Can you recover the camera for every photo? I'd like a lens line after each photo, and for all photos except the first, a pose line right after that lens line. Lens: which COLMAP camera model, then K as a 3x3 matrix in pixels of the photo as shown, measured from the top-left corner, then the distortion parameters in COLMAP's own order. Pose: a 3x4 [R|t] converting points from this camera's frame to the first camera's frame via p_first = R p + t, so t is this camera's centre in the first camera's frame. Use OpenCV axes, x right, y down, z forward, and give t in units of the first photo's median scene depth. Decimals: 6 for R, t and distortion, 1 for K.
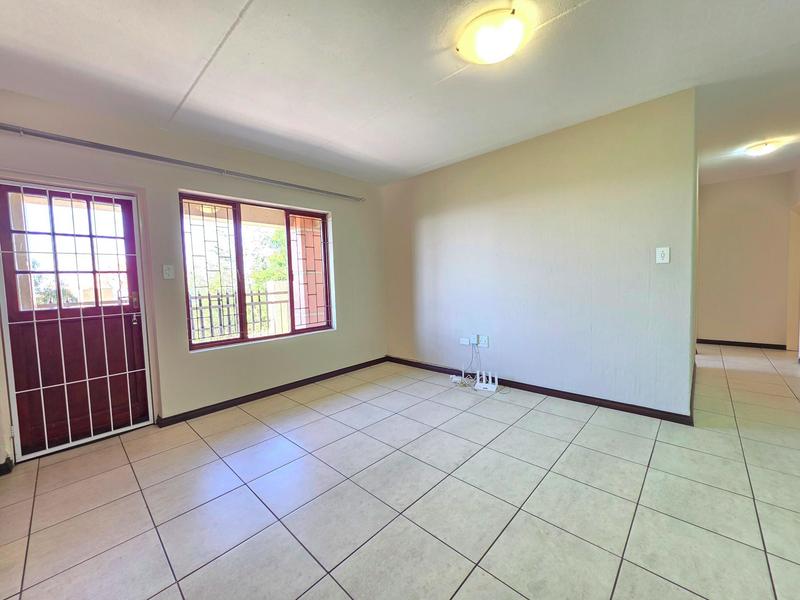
lens RADIAL K [[315.9, 0, 398.3], [0, 315.9, 297.9], [0, 0, 1]] dist [0.000903, 0.000051]
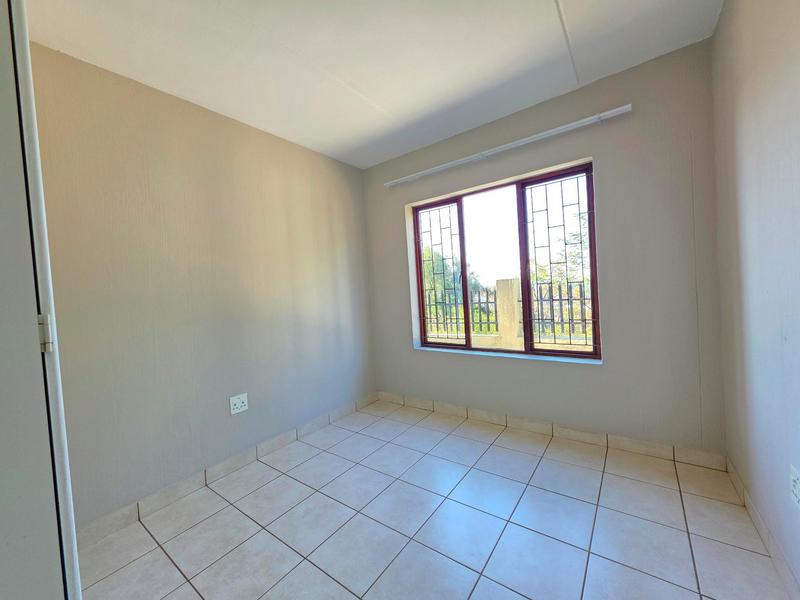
lens RADIAL K [[315.9, 0, 398.3], [0, 315.9, 297.9], [0, 0, 1]] dist [0.000903, 0.000051]
pose [[0.149467, 0.075322, -0.985894, 0.356741], [0.017457, 0.996738, 0.078797, -0.082604], [0.988613, -0.028988, 0.147664, 0.644330]]
